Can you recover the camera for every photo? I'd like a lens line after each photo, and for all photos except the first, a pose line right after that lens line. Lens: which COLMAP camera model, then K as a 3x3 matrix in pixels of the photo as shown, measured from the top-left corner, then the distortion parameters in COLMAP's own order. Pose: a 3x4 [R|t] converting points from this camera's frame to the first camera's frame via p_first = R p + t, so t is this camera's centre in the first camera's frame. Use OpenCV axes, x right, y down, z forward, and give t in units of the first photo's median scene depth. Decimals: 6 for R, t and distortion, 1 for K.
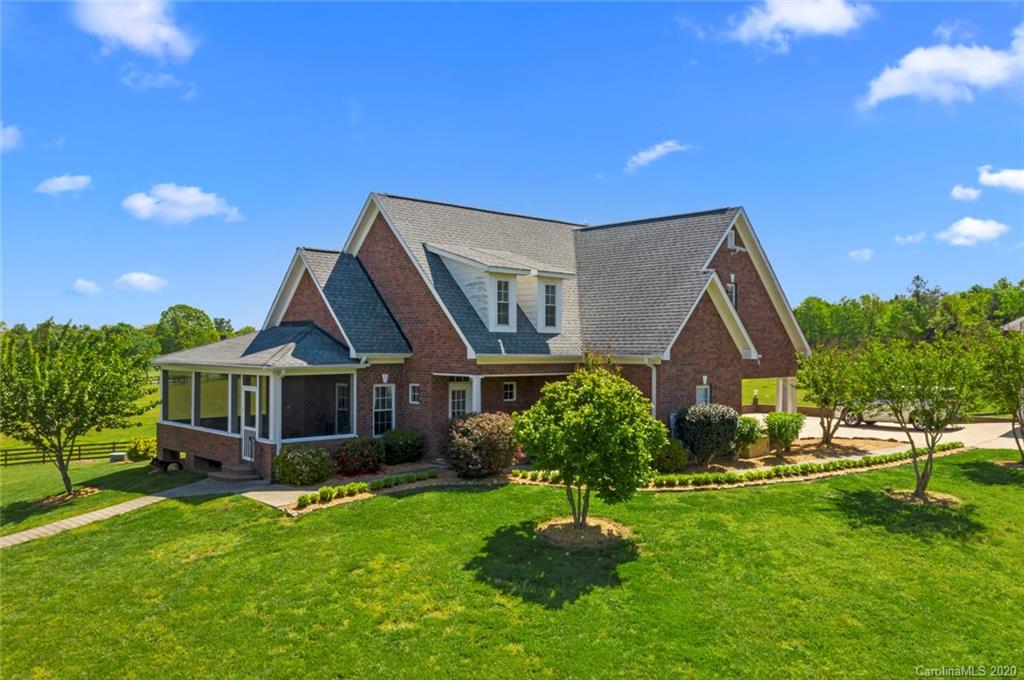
lens RADIAL K [[823.5, 0, 512.0], [0, 823.5, 340.0], [0, 0, 1]] dist [0.006668, 0.002649]
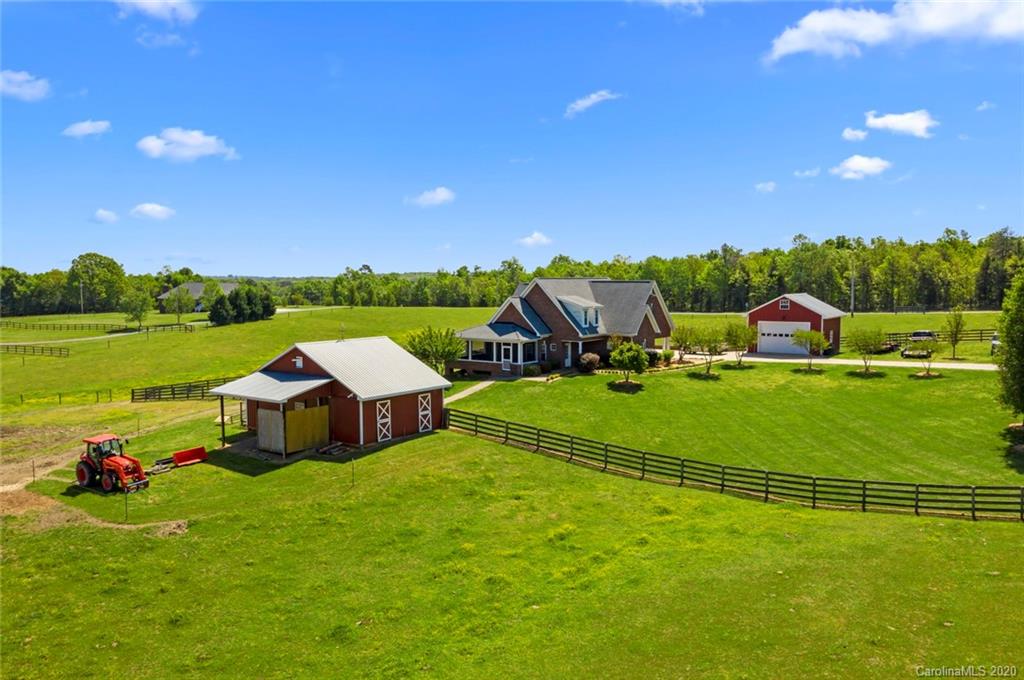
lens RADIAL K [[823.5, 0, 512.0], [0, 823.5, 340.0], [0, 0, 1]] dist [0.006668, 0.002649]
pose [[0.980873, -0.021664, 0.193439, -0.876672], [0.005167, 0.996335, 0.085385, -0.225776], [-0.194580, -0.082753, 0.977390, -1.975349]]
